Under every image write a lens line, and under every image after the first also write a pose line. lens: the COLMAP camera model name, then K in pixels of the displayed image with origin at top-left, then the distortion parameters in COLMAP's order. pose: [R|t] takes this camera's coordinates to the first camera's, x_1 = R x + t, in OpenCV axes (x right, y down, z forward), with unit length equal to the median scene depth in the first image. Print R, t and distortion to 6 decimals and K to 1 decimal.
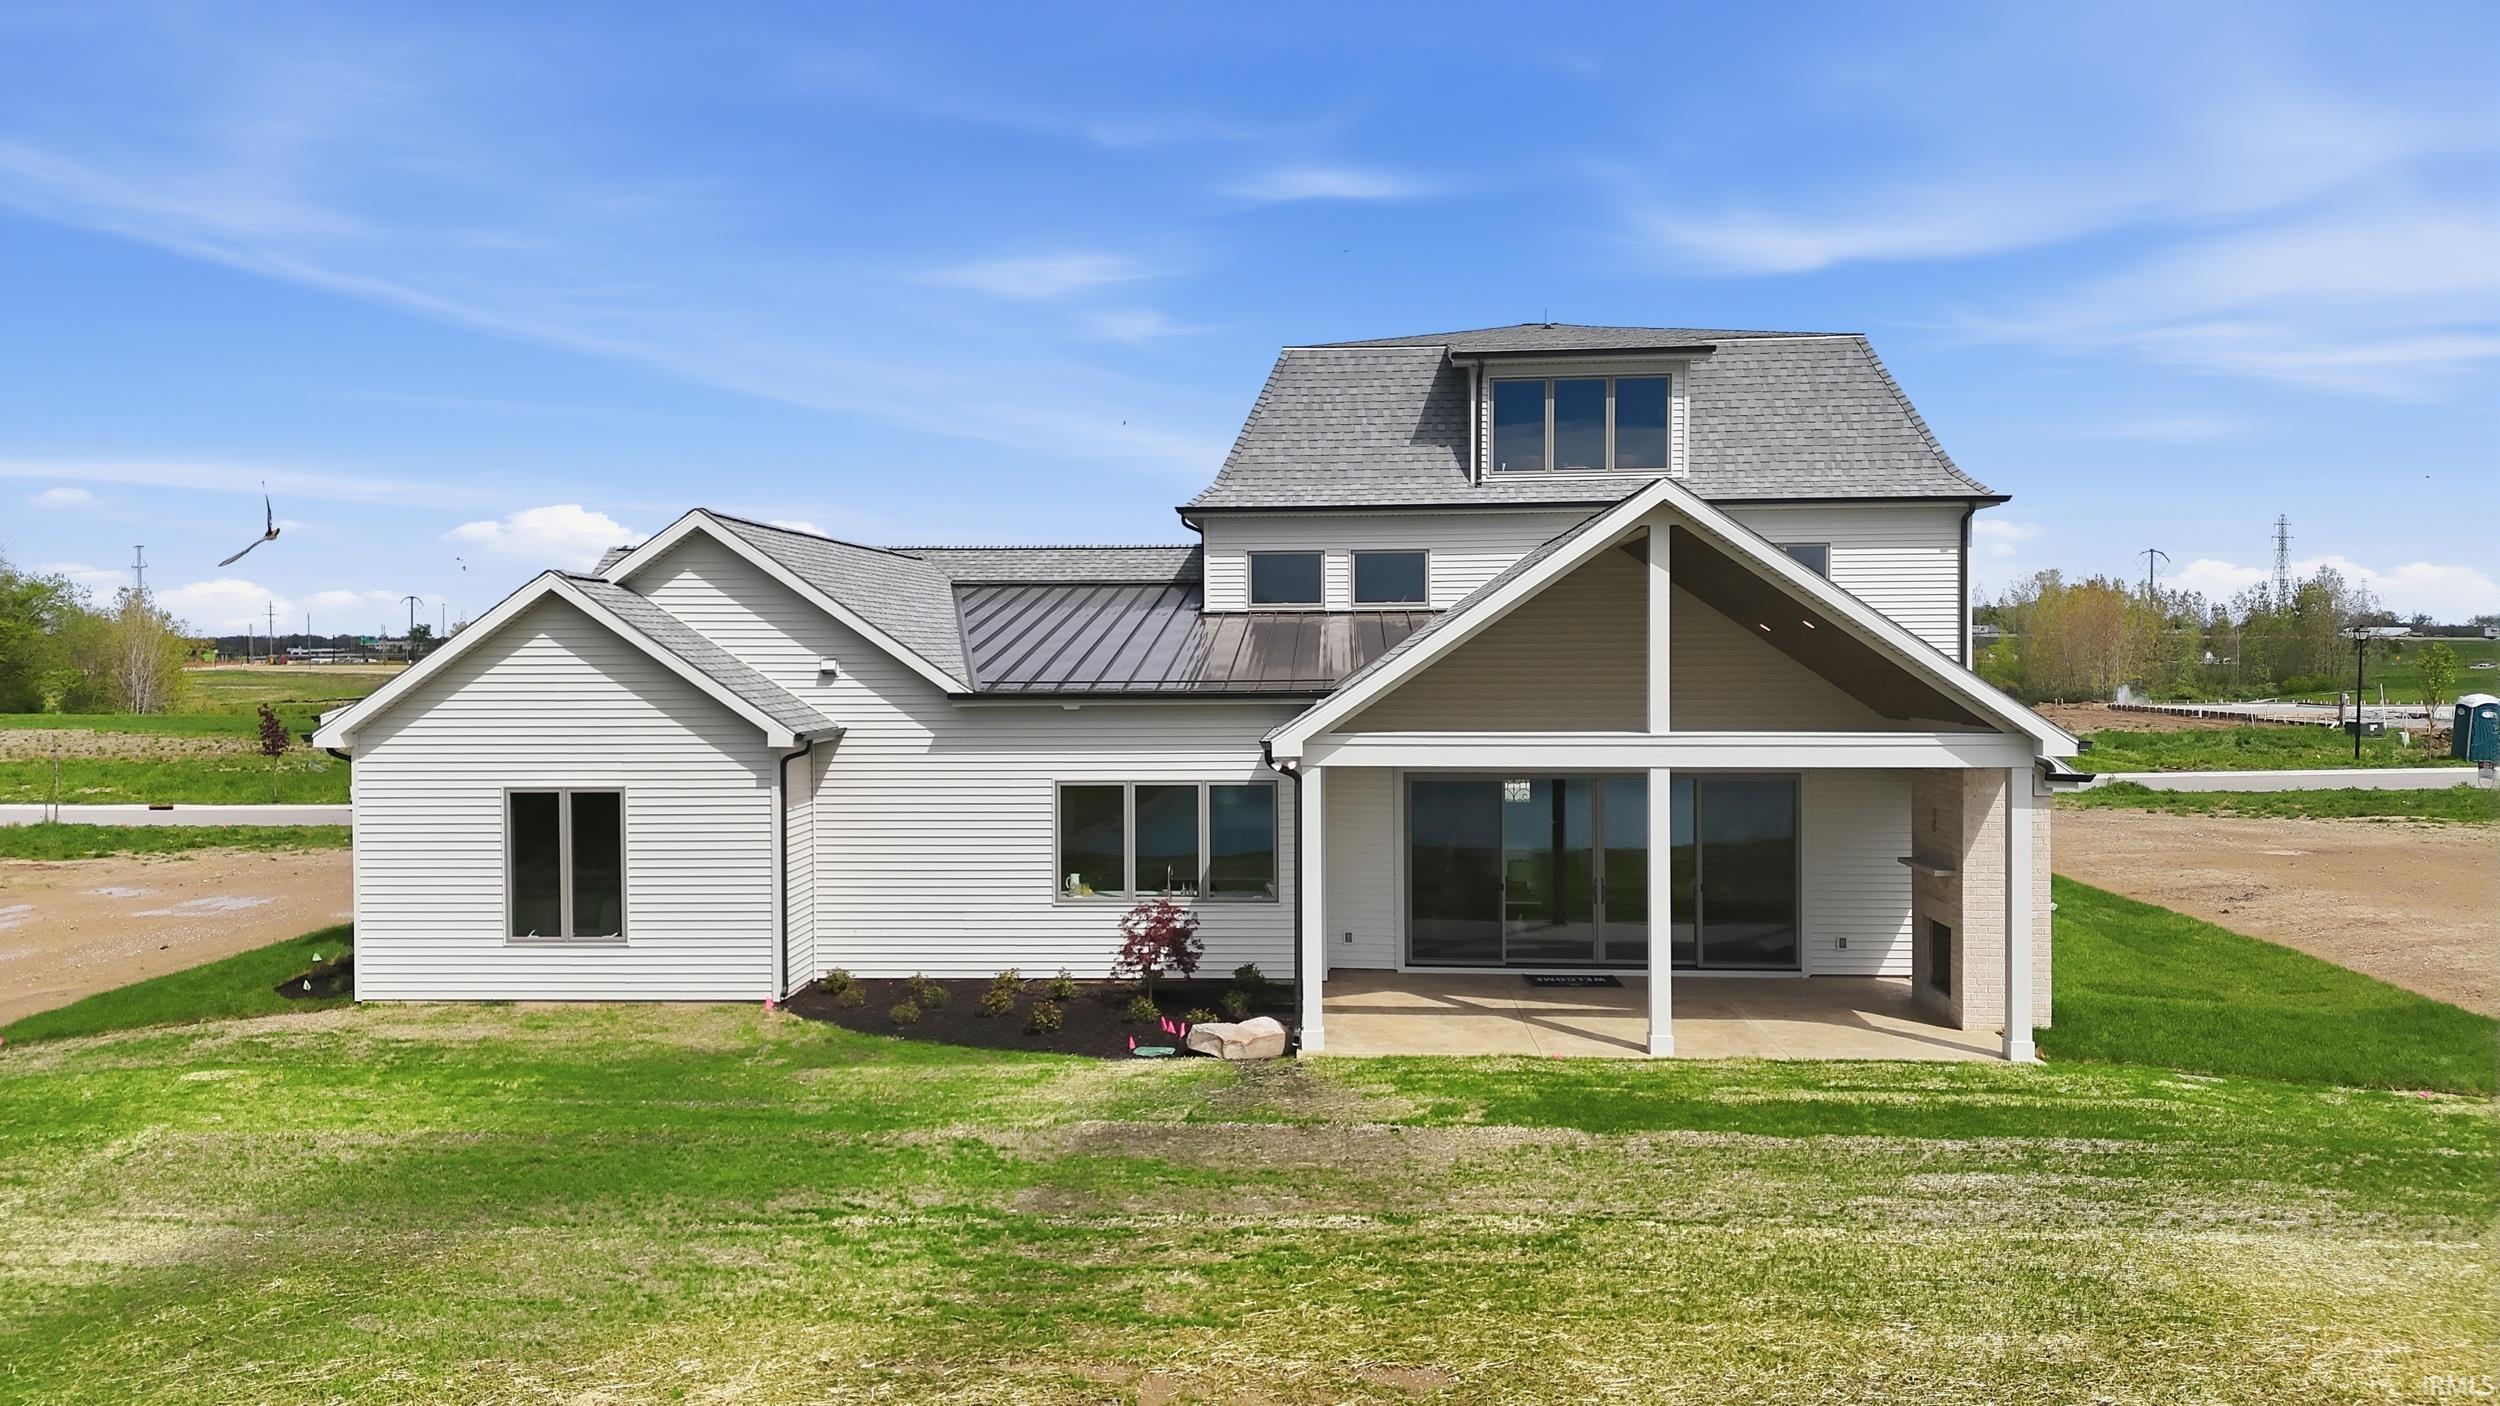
lens RADIAL K [[1770.4, 0, 1247.2], [0, 1770.4, 697.4], [0, 0, 1]] dist [0.073850, -0.003785]
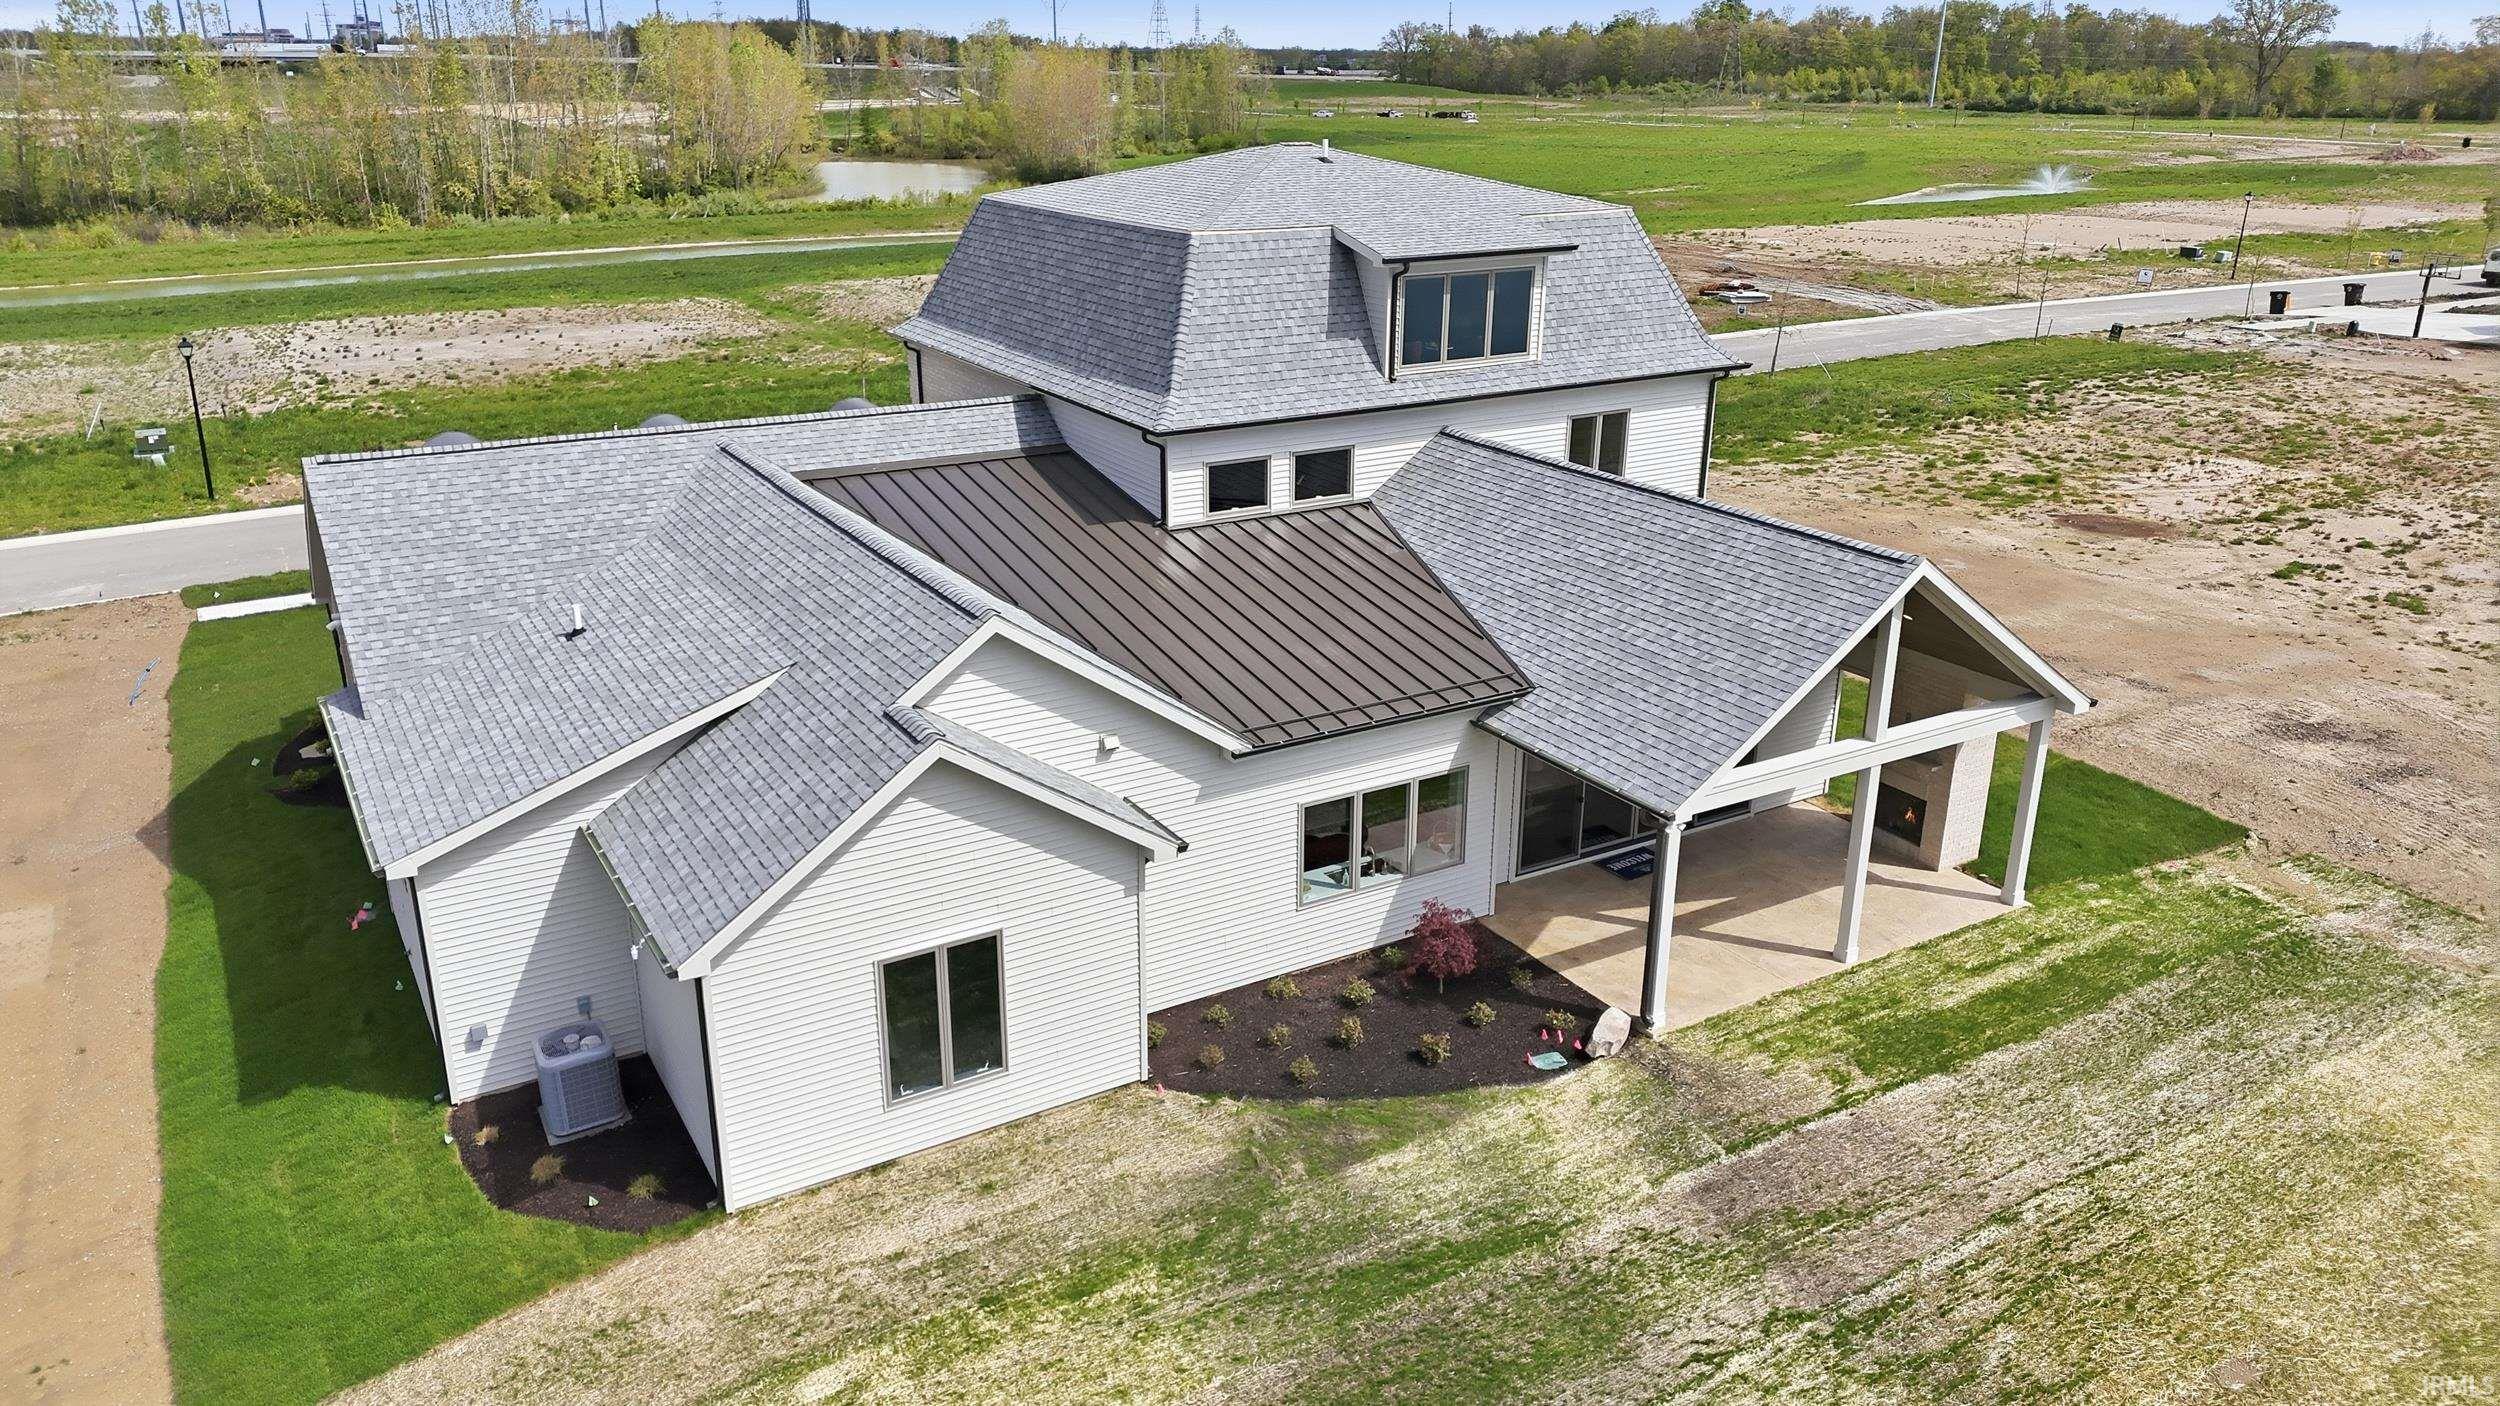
lens RADIAL K [[1770.4, 0, 1241.1], [0, 1770.4, 703.2], [0, 0, 1]] dist [0.073850, -0.003785]
pose [[0.818380, -0.189984, 0.542366, -0.706429], [0.001738, 0.944588, 0.328255, -0.360823], [-0.574675, -0.267695, 0.773361, 0.215172]]
